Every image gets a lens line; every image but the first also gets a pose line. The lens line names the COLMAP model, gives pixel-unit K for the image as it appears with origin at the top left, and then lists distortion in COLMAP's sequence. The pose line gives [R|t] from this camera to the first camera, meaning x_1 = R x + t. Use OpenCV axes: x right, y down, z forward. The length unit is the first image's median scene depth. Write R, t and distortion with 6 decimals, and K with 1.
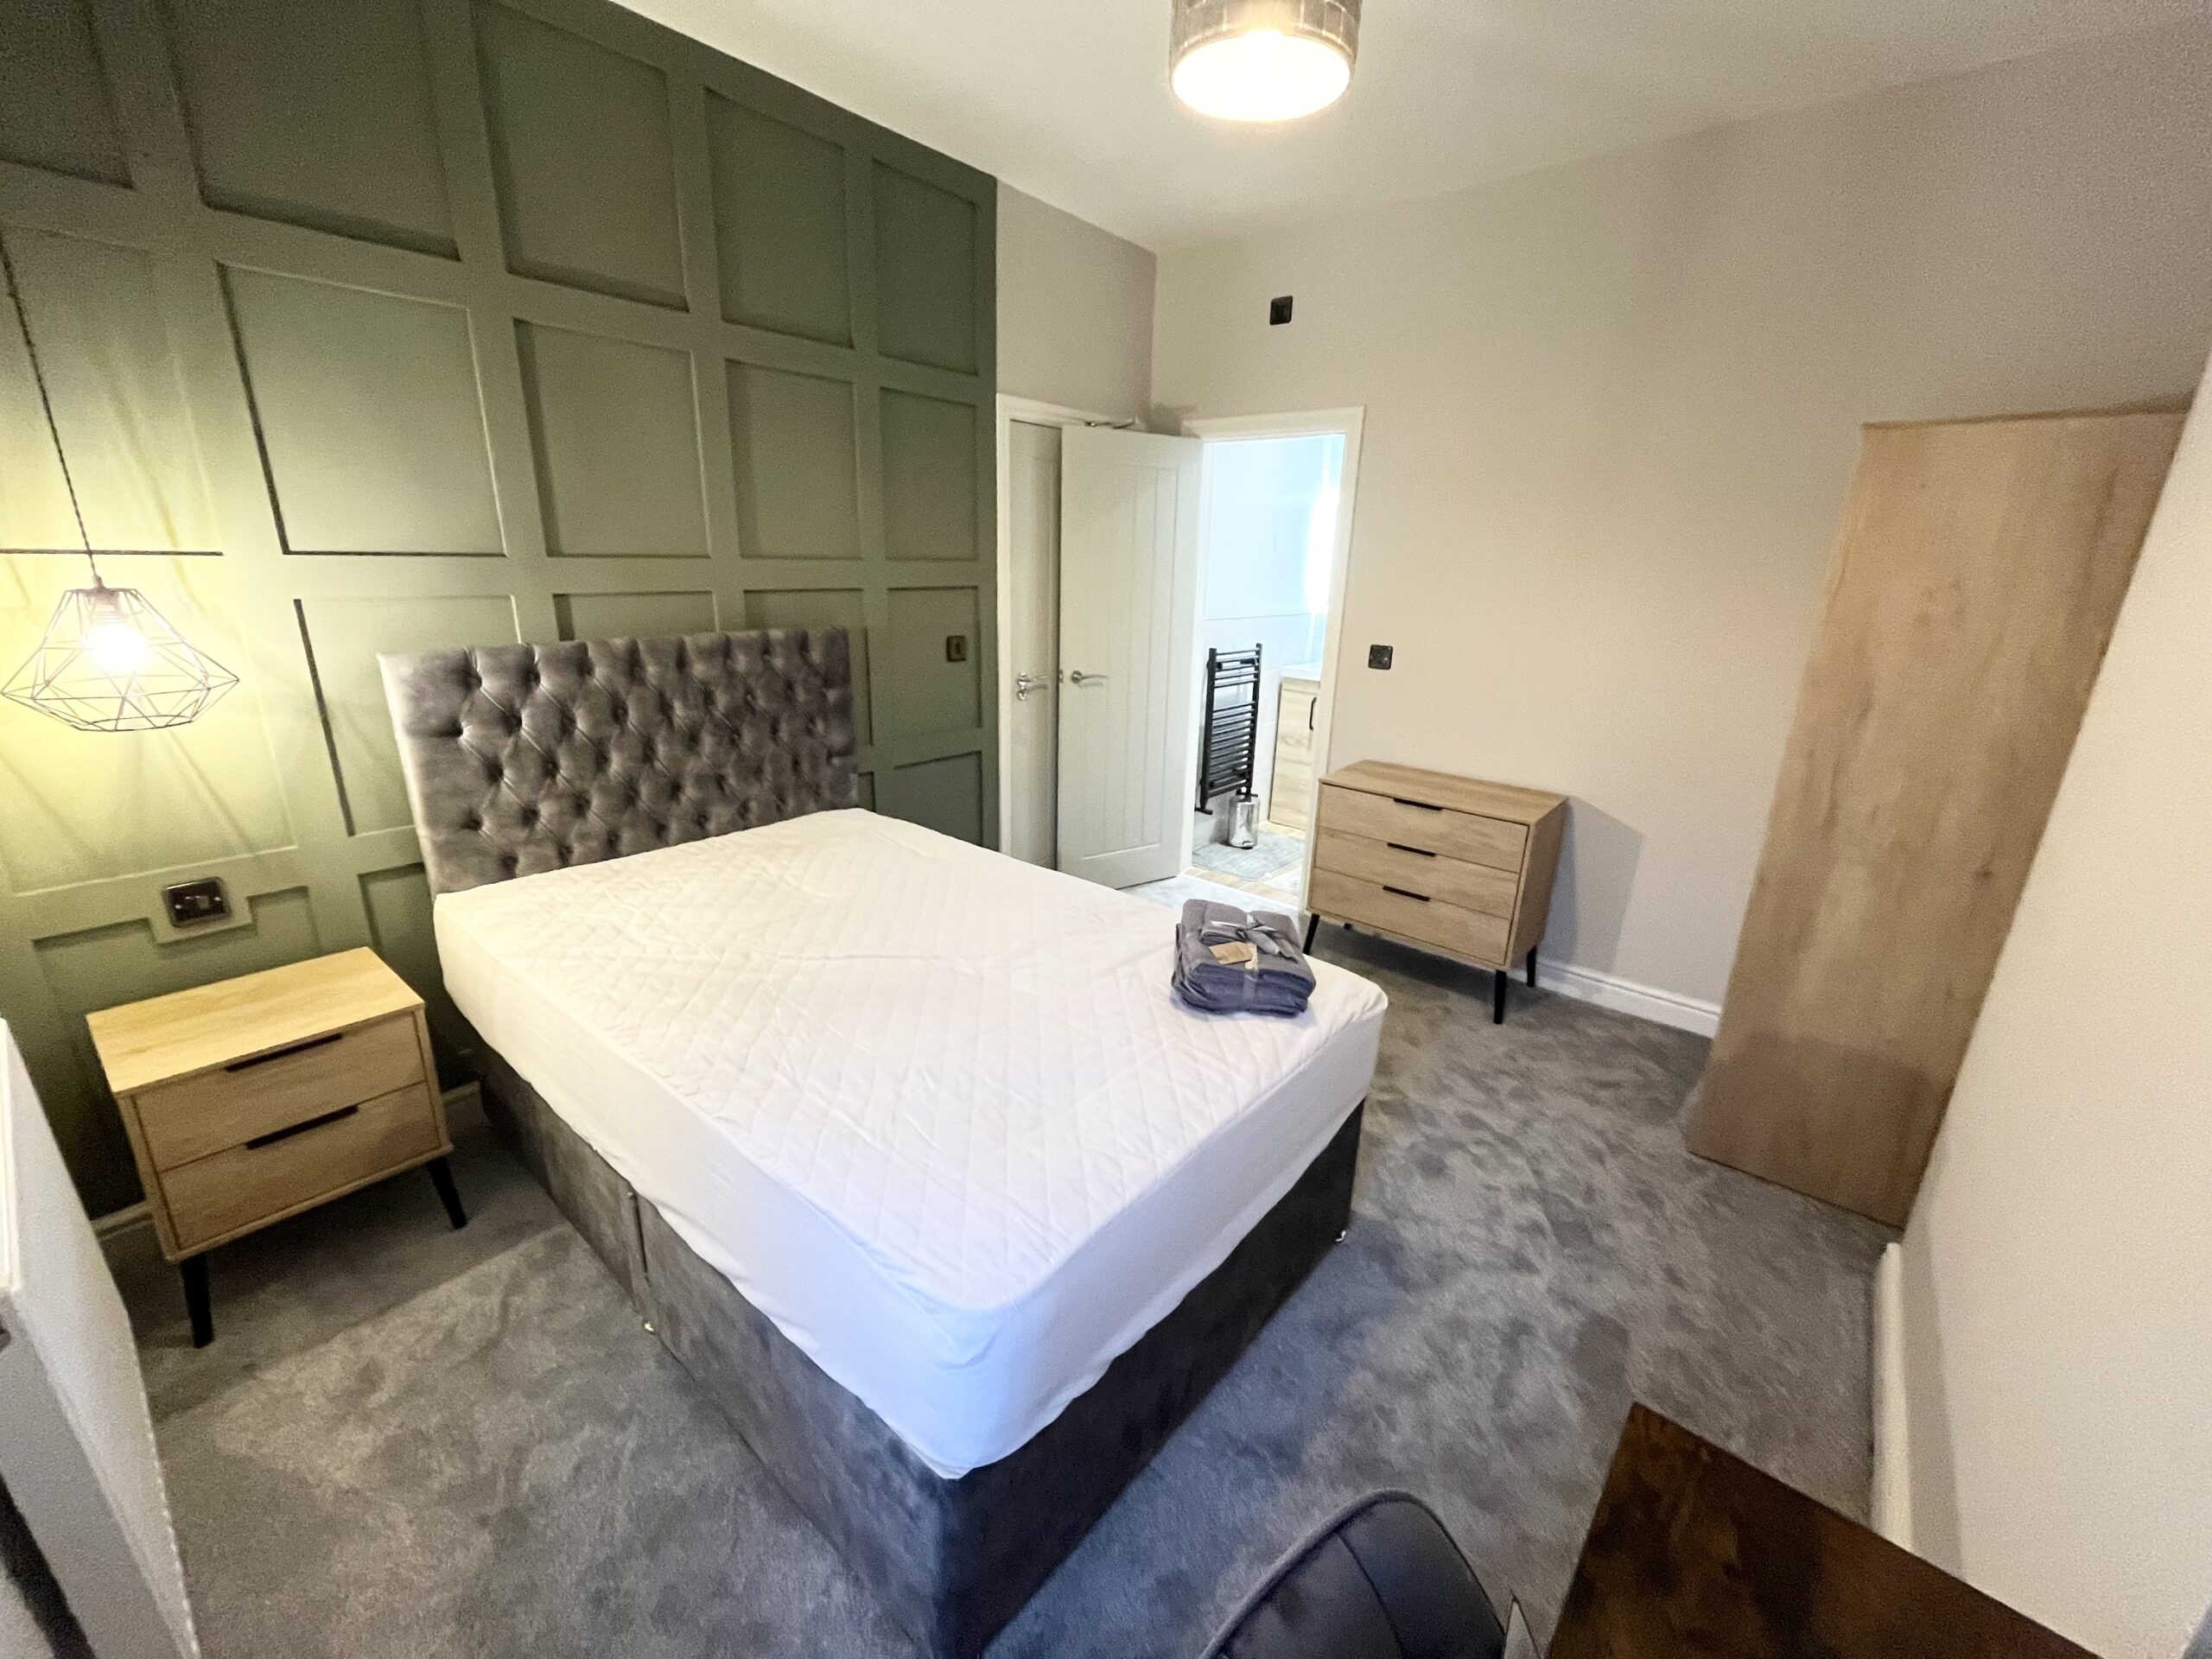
lens RADIAL K [[895.4, 0, 1096.2], [0, 895.4, 830.9], [0, 0, 1]] dist [-0.003730, -0.000564]
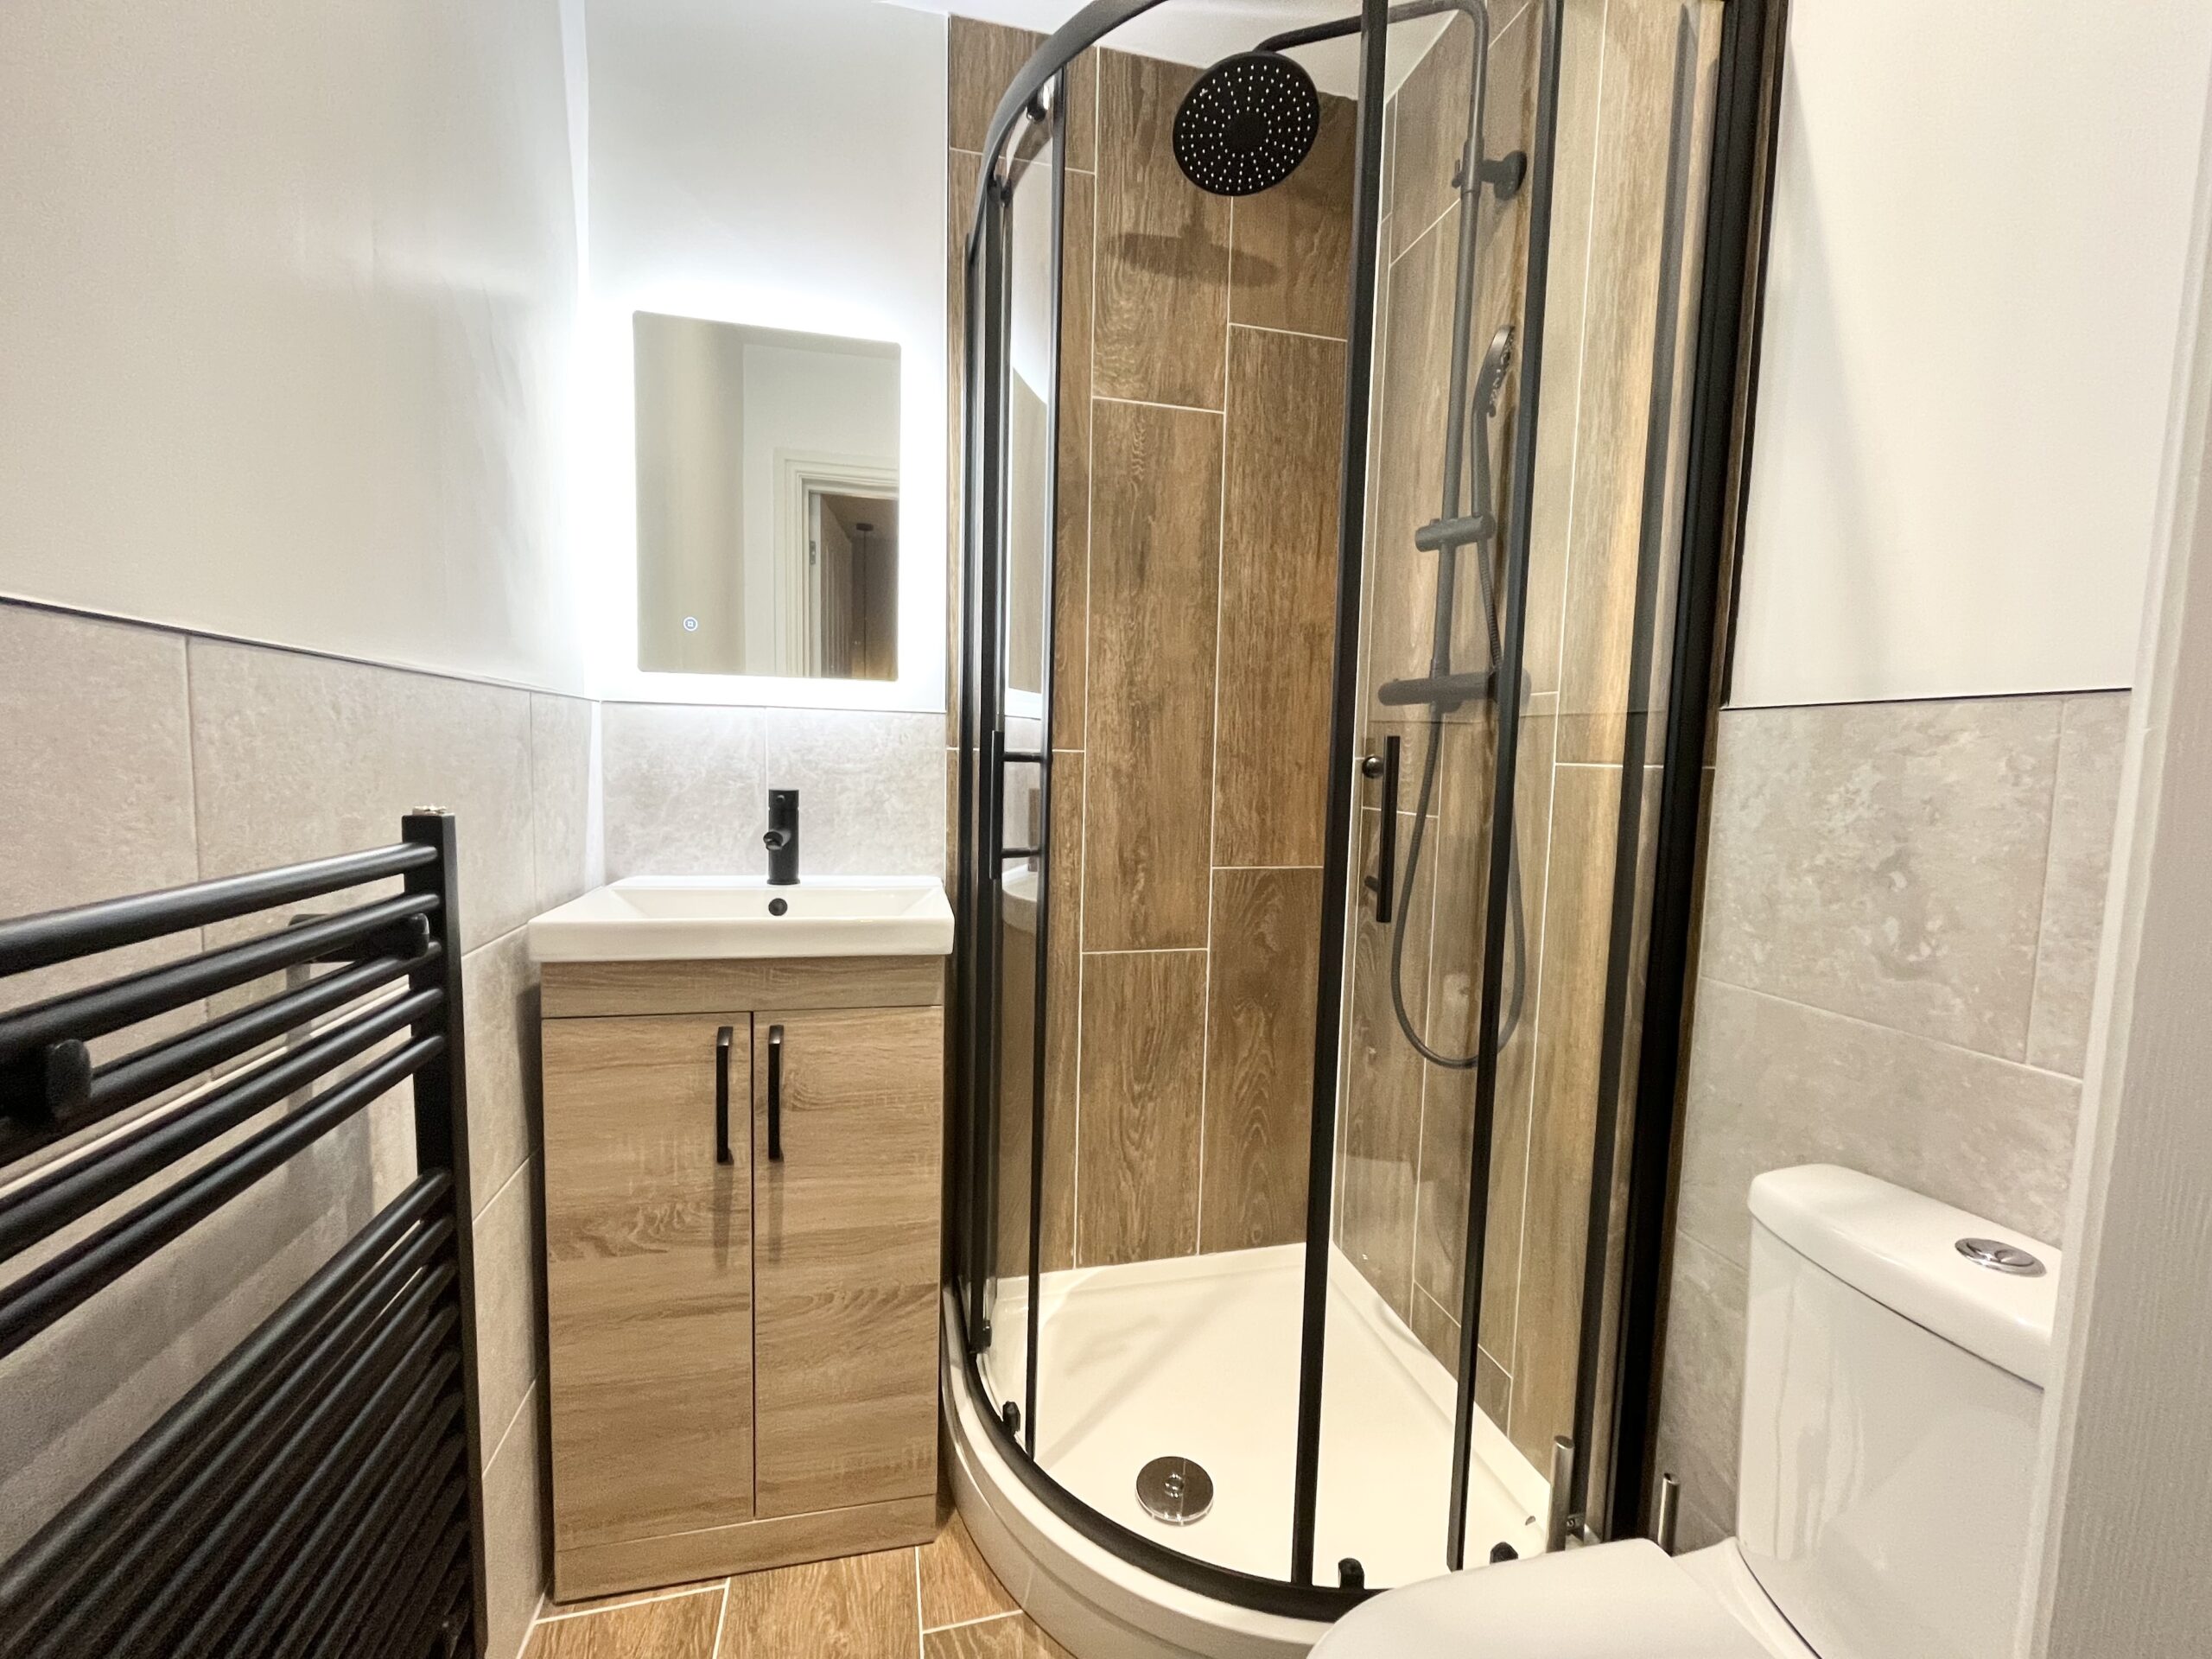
lens RADIAL K [[895.4, 0, 1099.1], [0, 895.4, 830.6], [0, 0, 1]] dist [-0.003730, -0.000564]
pose [[0.596589, -0.078945, 0.798655, 0.126558], [0.229435, 0.970394, -0.075465, -0.166794], [-0.769052, 0.228261, 0.597039, 0.810200]]
